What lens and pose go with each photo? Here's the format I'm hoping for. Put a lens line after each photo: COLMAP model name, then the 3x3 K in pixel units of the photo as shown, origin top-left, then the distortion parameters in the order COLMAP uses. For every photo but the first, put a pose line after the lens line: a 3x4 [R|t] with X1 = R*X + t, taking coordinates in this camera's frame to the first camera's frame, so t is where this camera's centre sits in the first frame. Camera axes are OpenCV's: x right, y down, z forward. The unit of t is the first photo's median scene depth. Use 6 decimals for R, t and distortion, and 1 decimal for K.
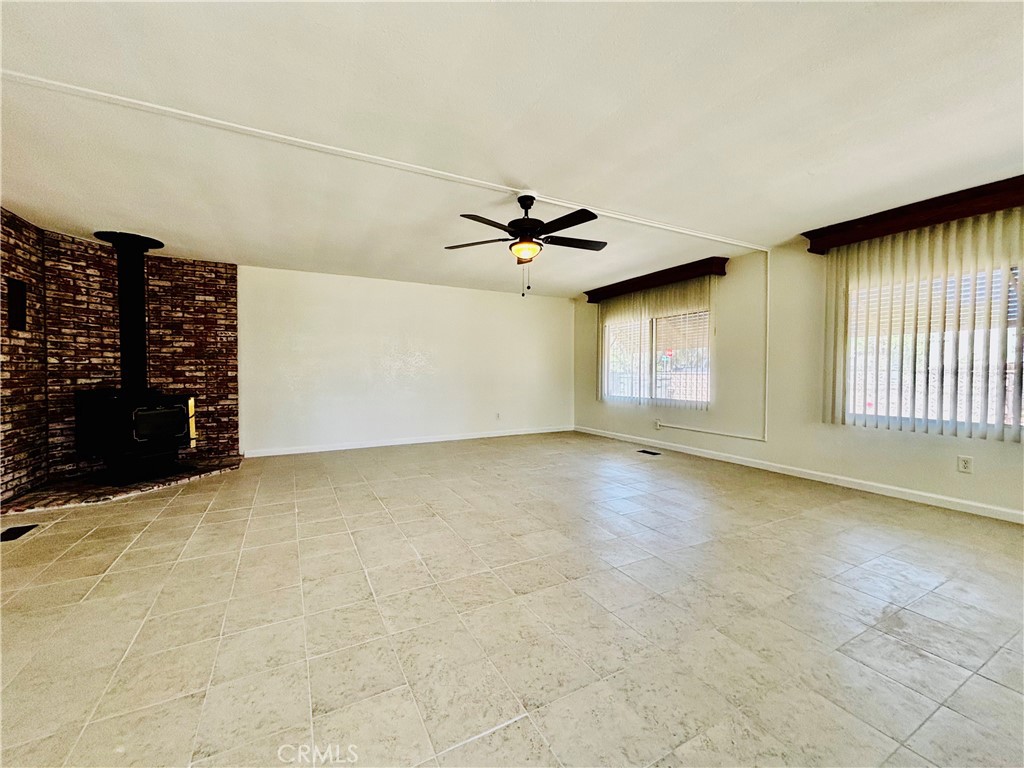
lens RADIAL K [[415.6, 0, 509.6], [0, 415.6, 383.8], [0, 0, 1]] dist [0.002569, 0.000066]
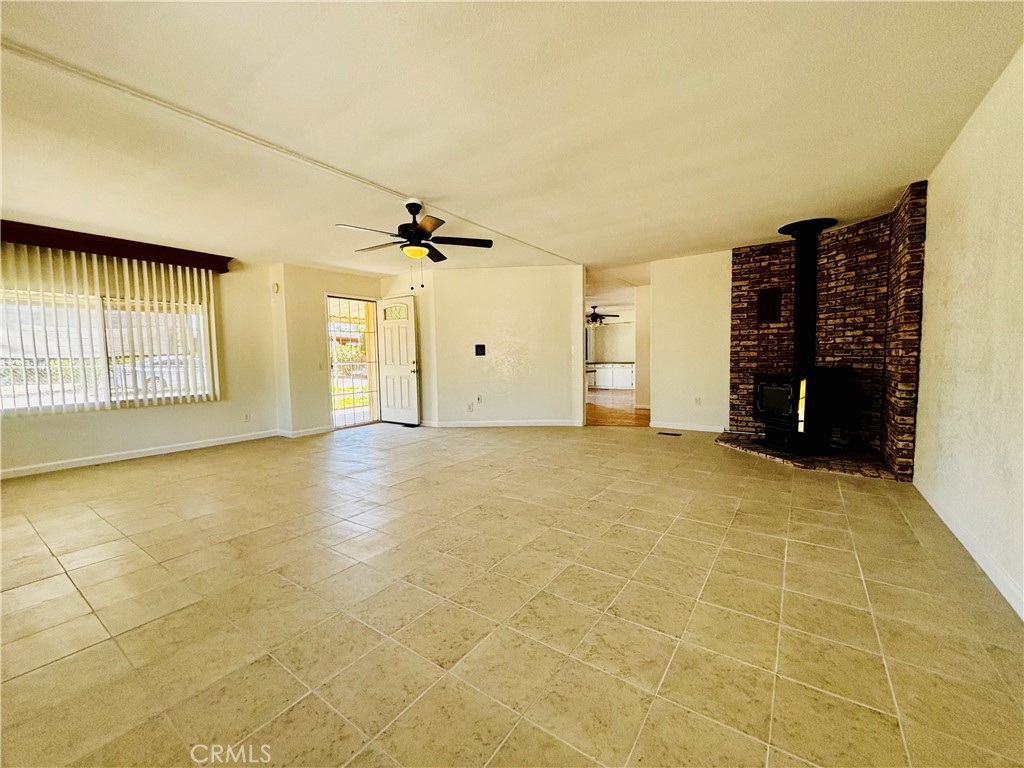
lens RADIAL K [[416.3, 0, 509.3], [0, 416.3, 384.4], [0, 0, 1]] dist [-0.004455, 0.002086]
pose [[-0.893603, 0.045576, -0.446539, 0.250922], [0.002065, 0.995239, 0.097447, -0.048766], [0.448854, 0.086157, -0.889442, 1.597606]]
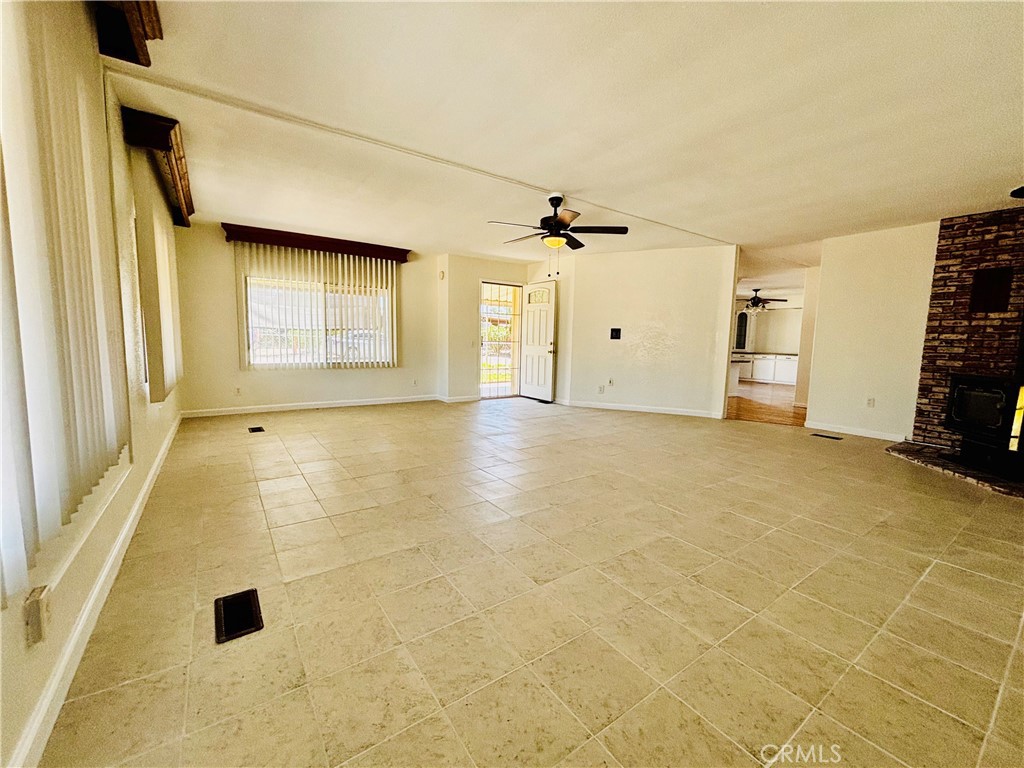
lens RADIAL K [[415.6, 0, 509.6], [0, 415.6, 383.8], [0, 0, 1]] dist [0.002569, 0.000066]
pose [[-0.992705, -0.009911, -0.120163, 0.238772], [-0.026872, 0.989735, 0.140368, -0.048673], [0.117539, 0.142573, -0.982781, 1.687399]]
